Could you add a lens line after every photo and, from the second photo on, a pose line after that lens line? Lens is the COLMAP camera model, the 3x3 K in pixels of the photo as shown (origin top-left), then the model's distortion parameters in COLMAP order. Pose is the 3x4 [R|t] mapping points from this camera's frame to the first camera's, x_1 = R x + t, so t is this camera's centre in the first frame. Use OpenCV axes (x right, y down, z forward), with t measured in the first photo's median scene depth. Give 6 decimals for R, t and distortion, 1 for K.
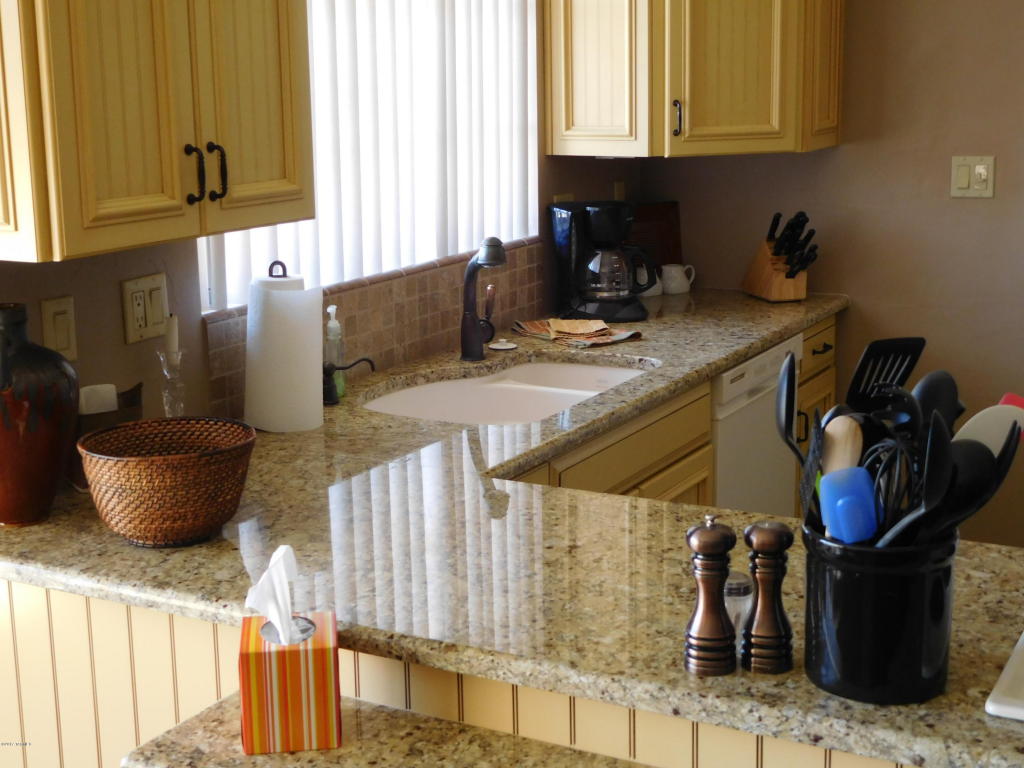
lens RADIAL K [[1485.2, 0, 511.6], [0, 1485.2, 383.5], [0, 0, 1]] dist [-0.011264, 0.000000]
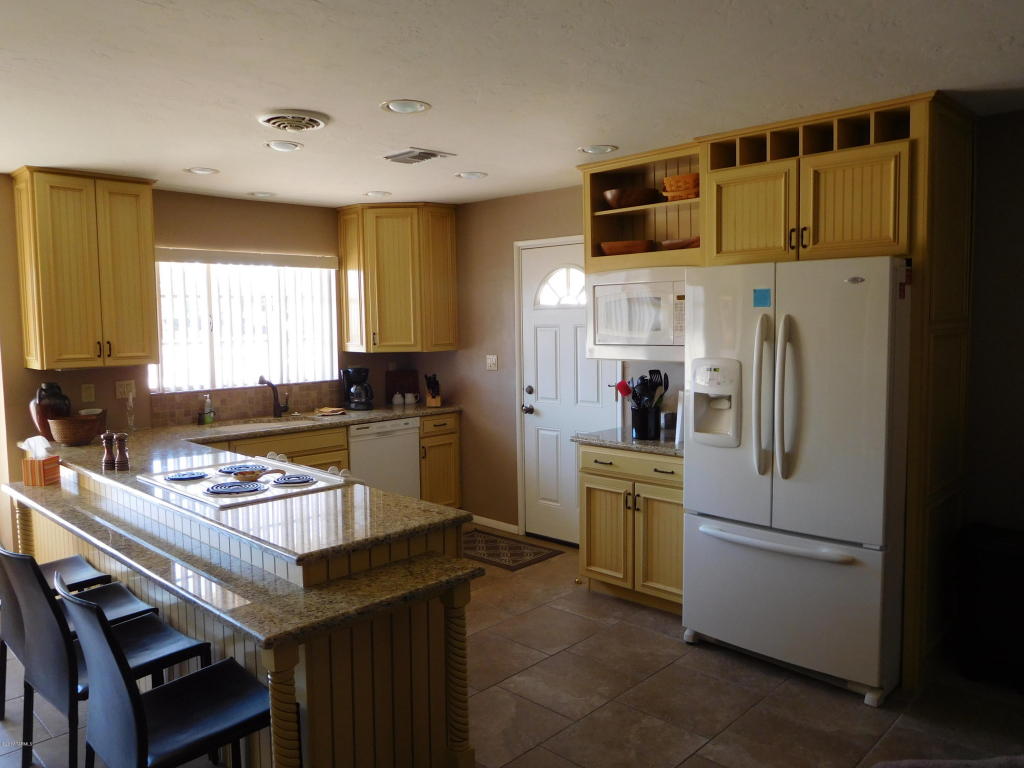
lens RADIAL K [[761.8, 0, 512.1], [0, 761.8, 381.1], [0, 0, 1]] dist [0.000860, -0.000041]
pose [[0.963799, 0.029369, -0.265008, 0.738248], [-0.062689, 0.991013, -0.118166, 0.056072], [0.259156, 0.130501, 0.956978, -0.310737]]
